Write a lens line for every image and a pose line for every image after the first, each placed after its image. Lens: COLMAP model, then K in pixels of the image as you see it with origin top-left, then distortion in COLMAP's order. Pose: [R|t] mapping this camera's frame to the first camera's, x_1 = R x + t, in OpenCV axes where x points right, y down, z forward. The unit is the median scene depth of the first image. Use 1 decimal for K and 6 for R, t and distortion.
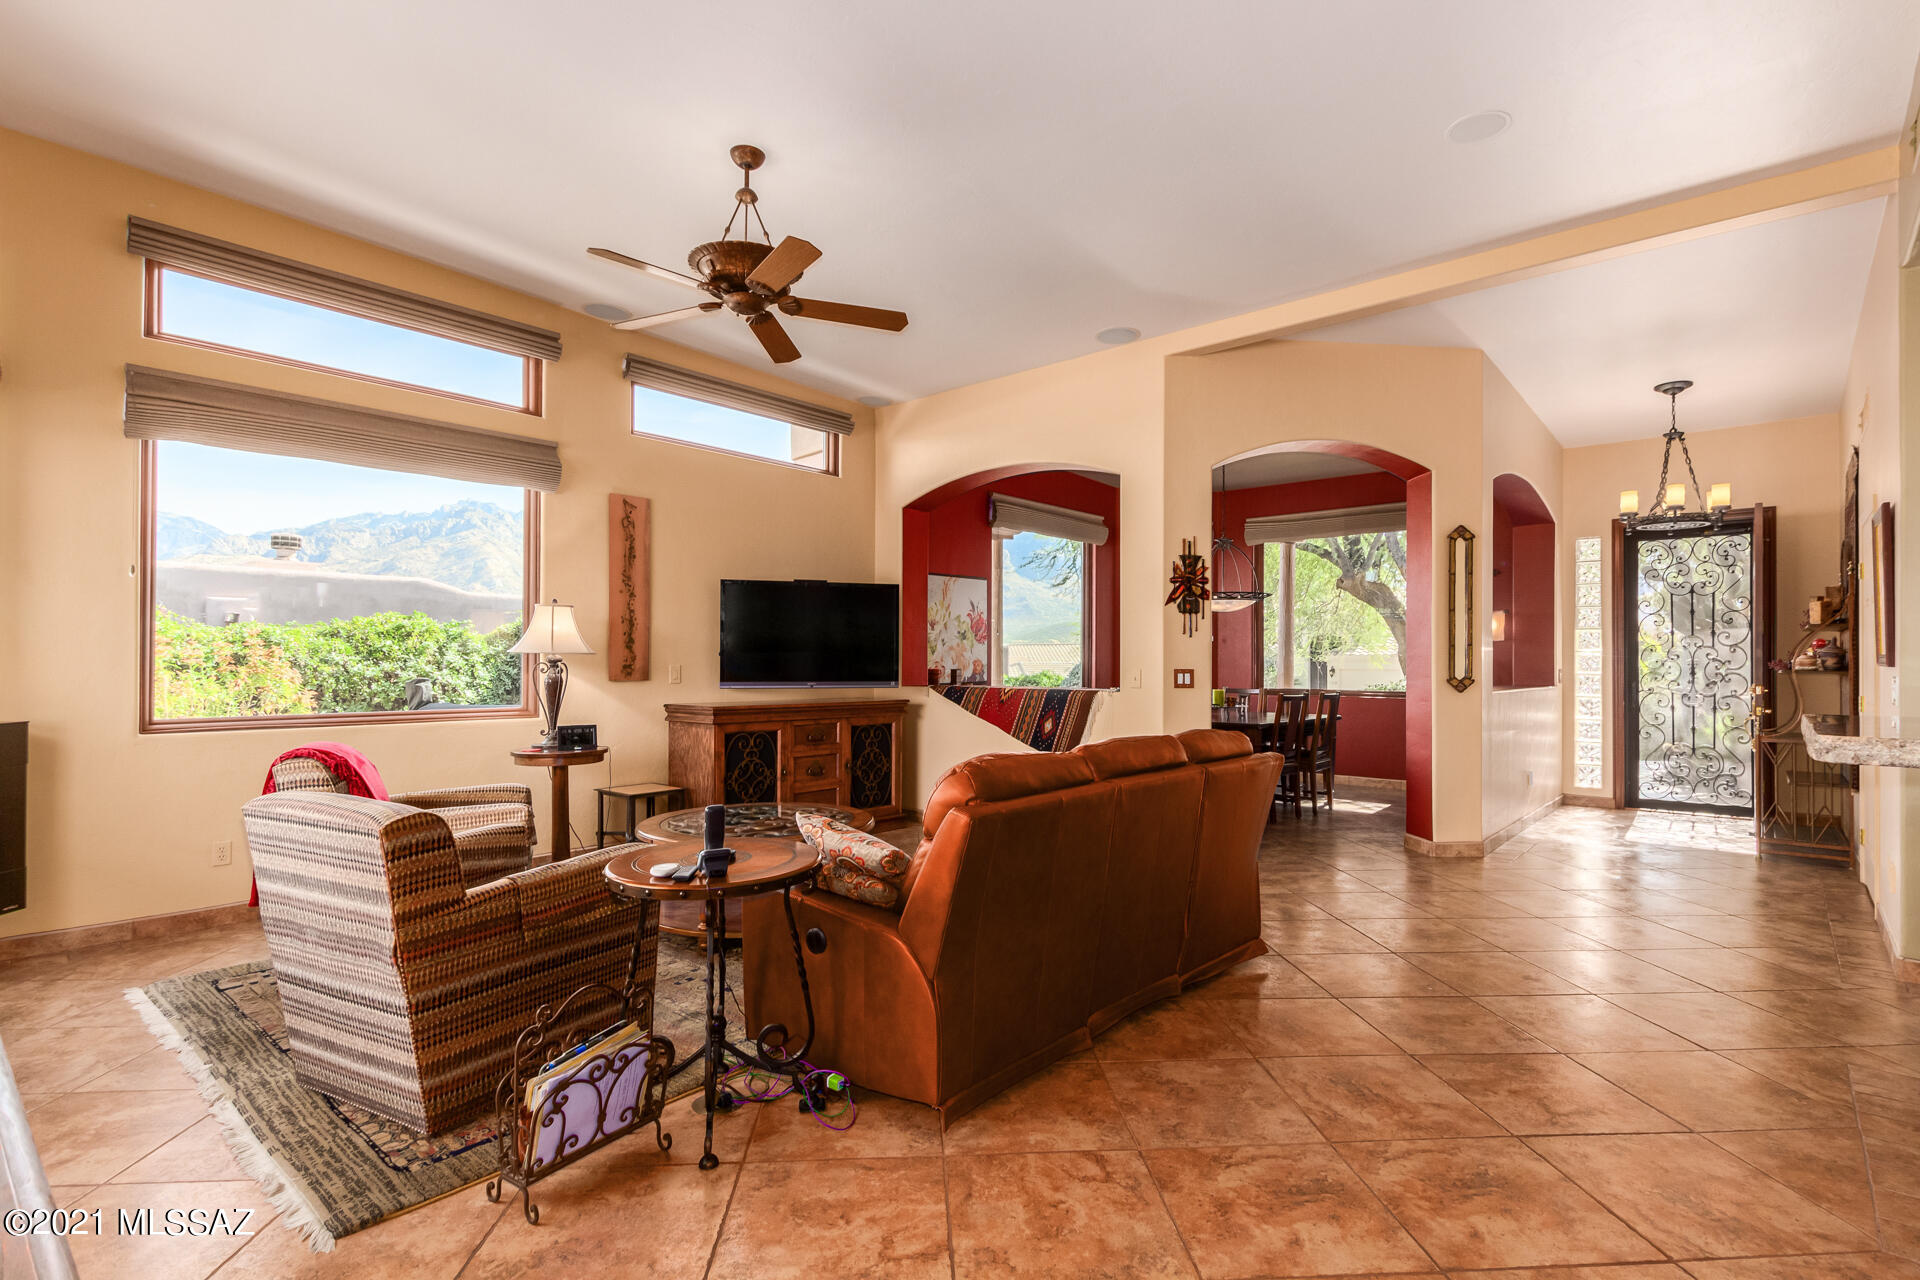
lens RADIAL K [[921.7, 0, 966.2], [0, 921.7, 649.8], [0, 0, 1]] dist [0.001542, 0.000207]
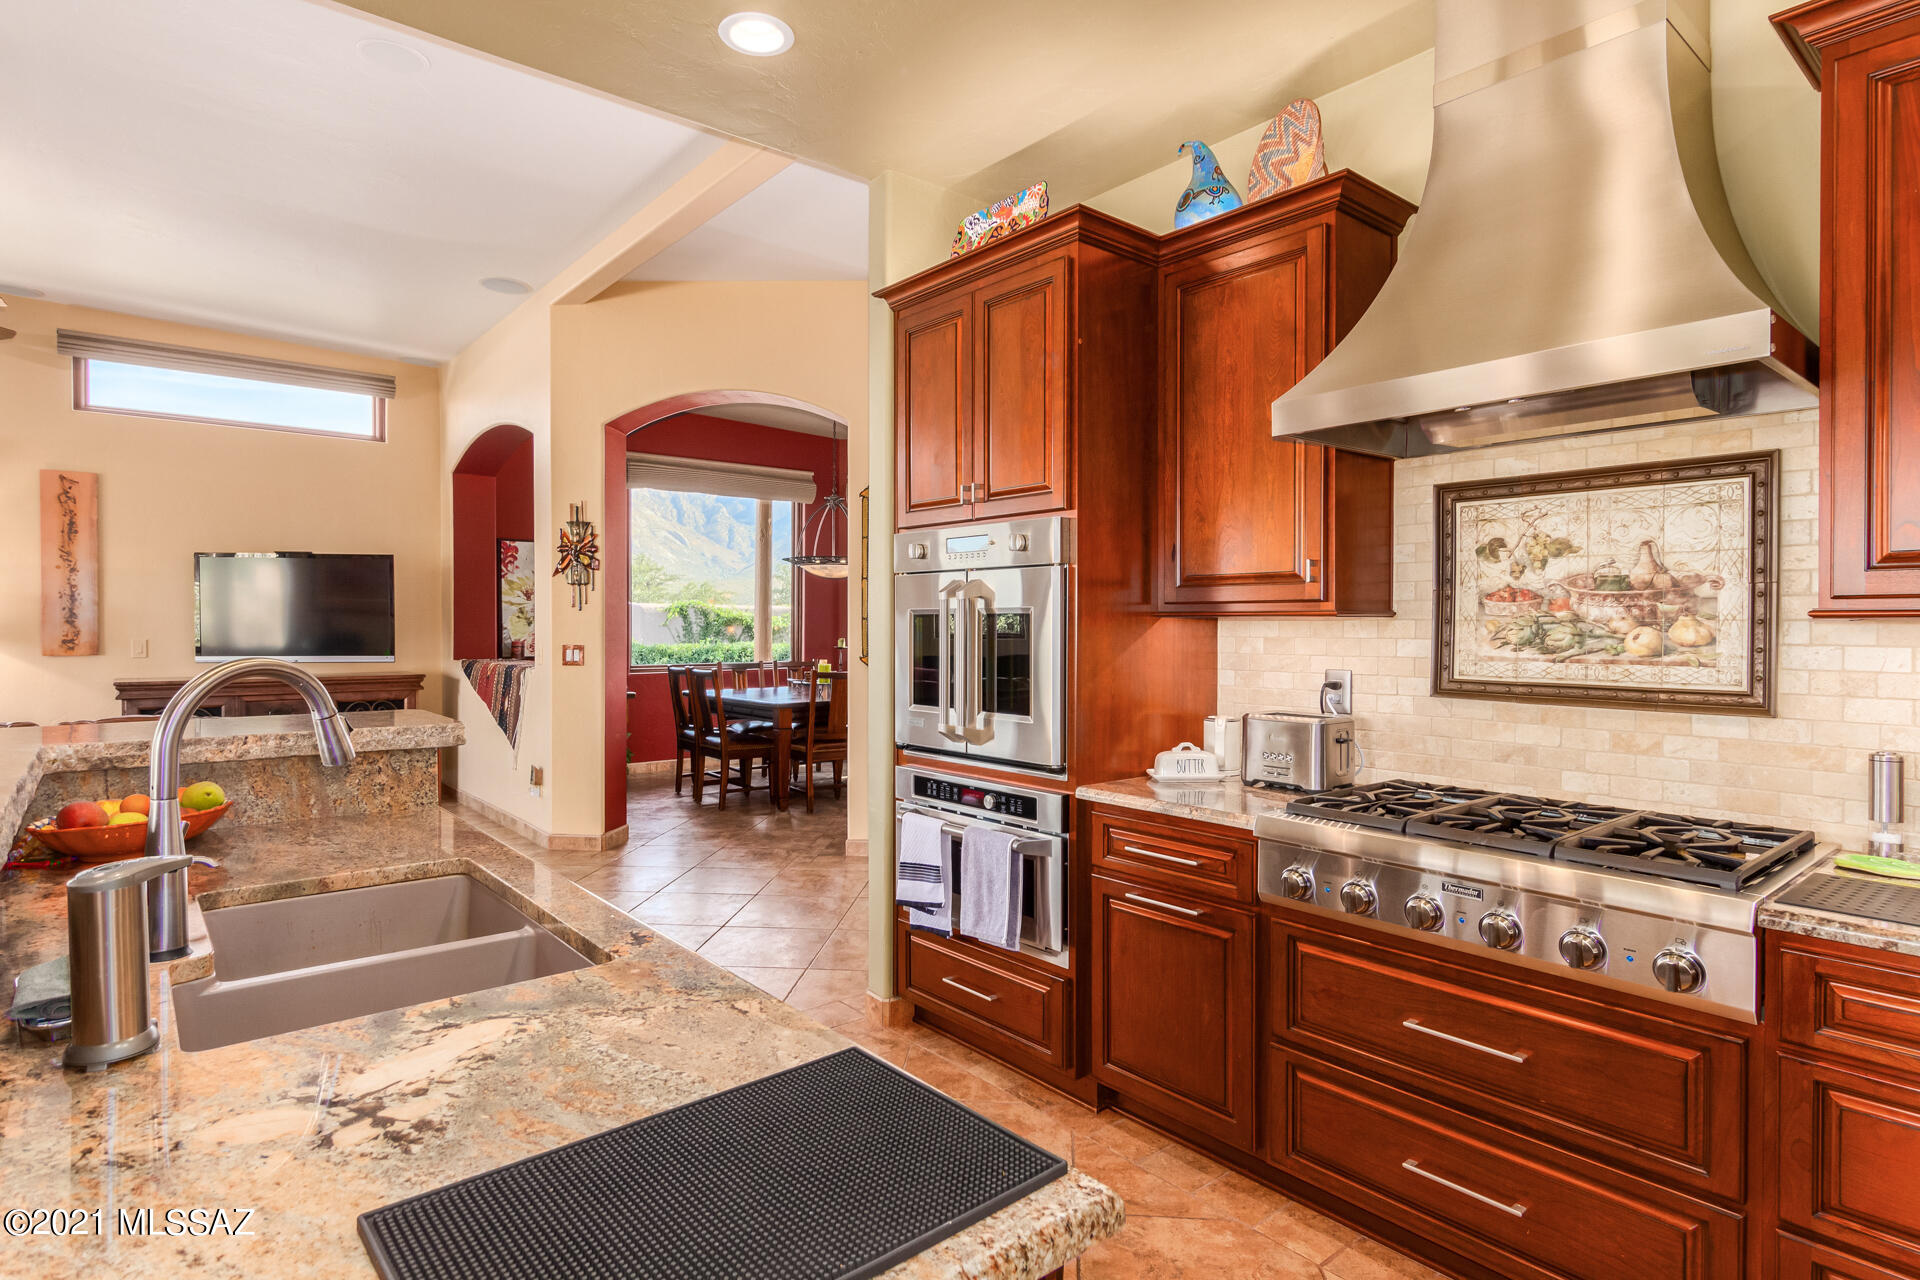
lens RADIAL K [[1004.6, 0, 958.1], [0, 1004.6, 631.0], [0, 0, 1]] dist [-0.002245, 0.000106]
pose [[0.989427, -0.000603, -0.145028, 0.751529], [0.003579, 0.999788, 0.020262, -0.011907], [0.144985, -0.020567, 0.989220, 0.058036]]
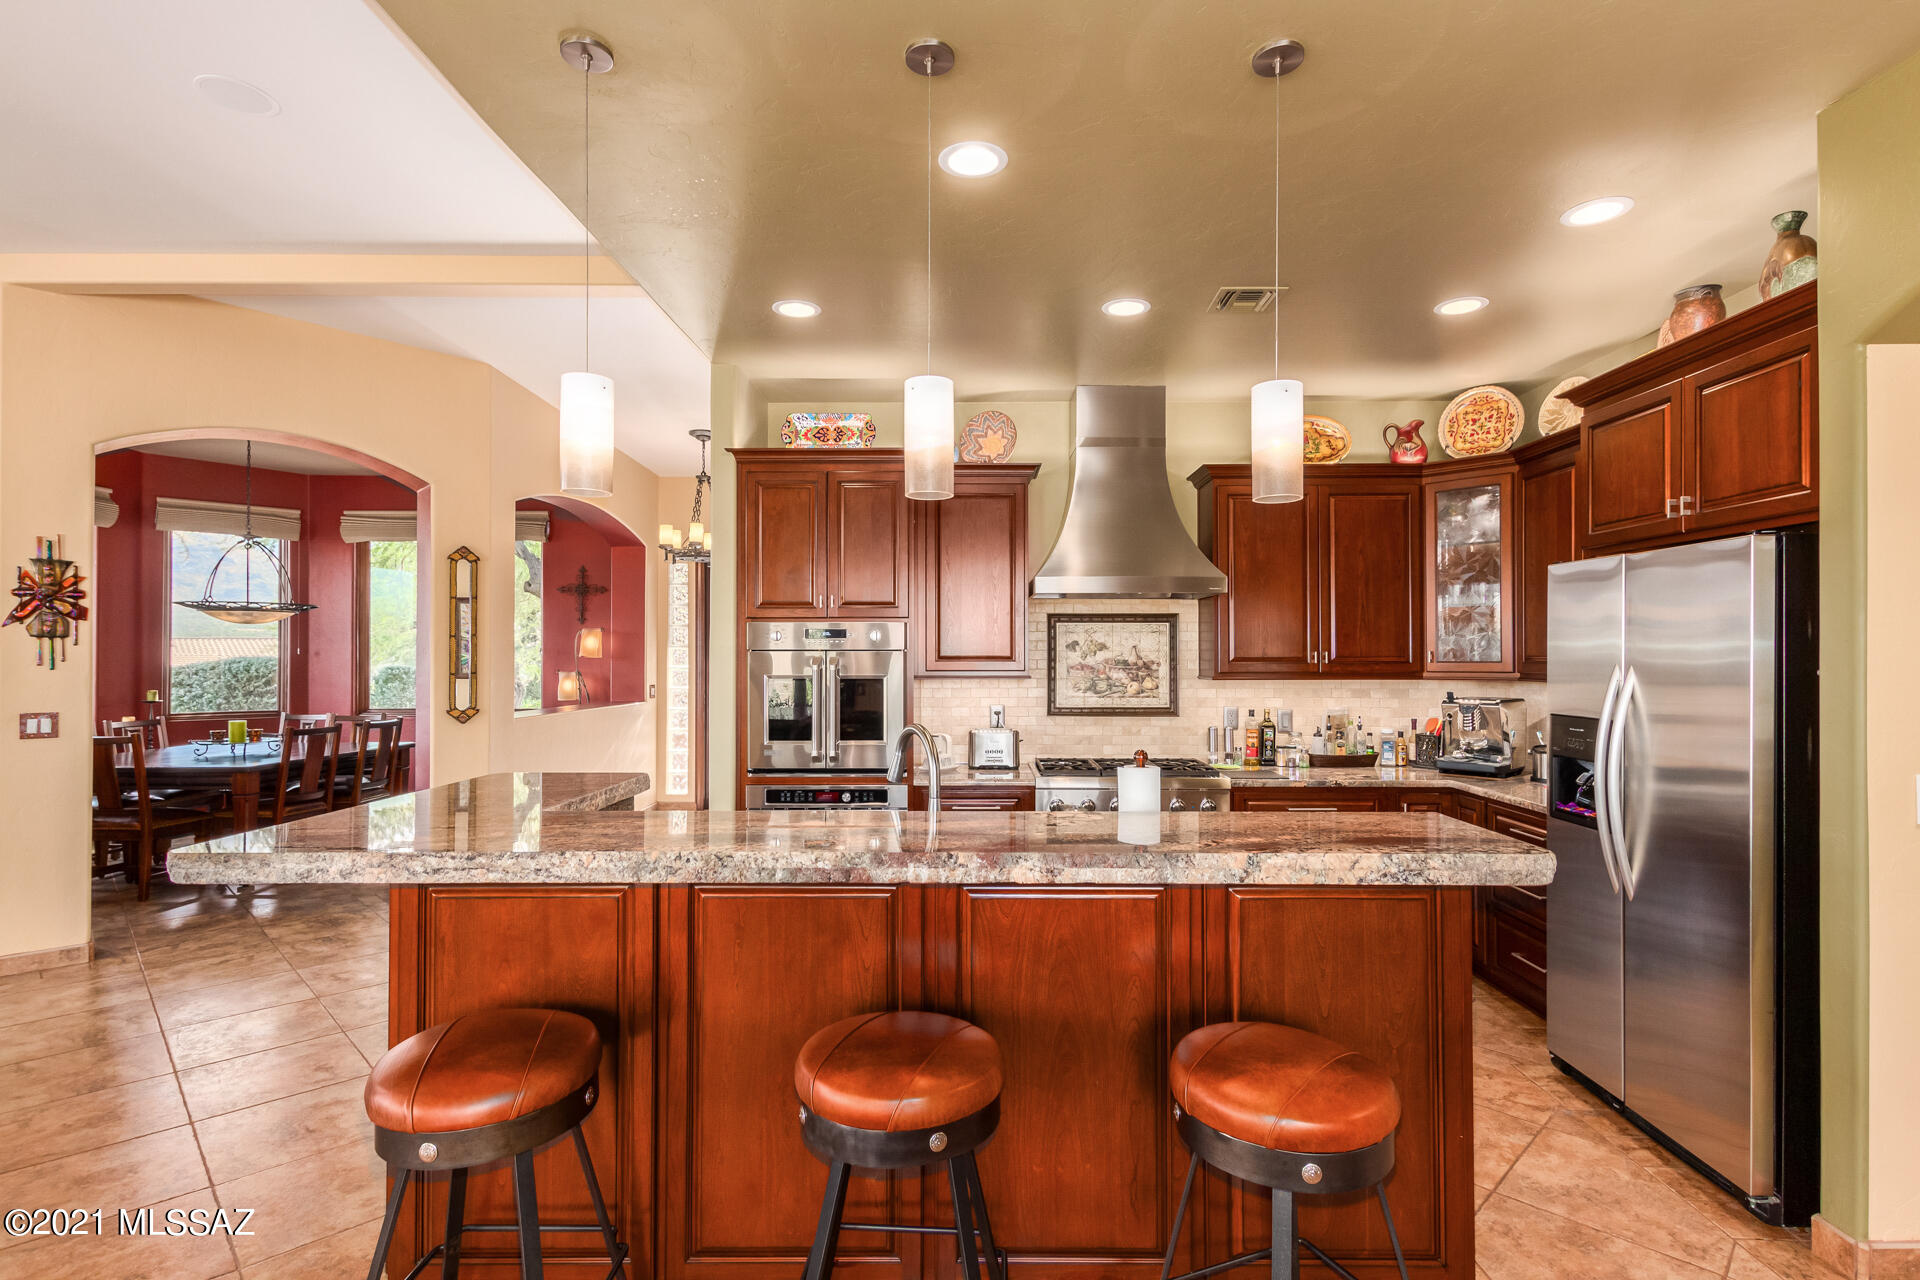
lens RADIAL K [[943.0, 0, 964.9], [0, 943.0, 647.6], [0, 0, 1]] dist [0.004268, 0.000712]
pose [[0.747363, 0.003249, 0.664408, 0.281358], [-0.004990, 0.999987, 0.000723, -0.035128], [-0.664397, -0.003856, 0.747370, -0.061812]]
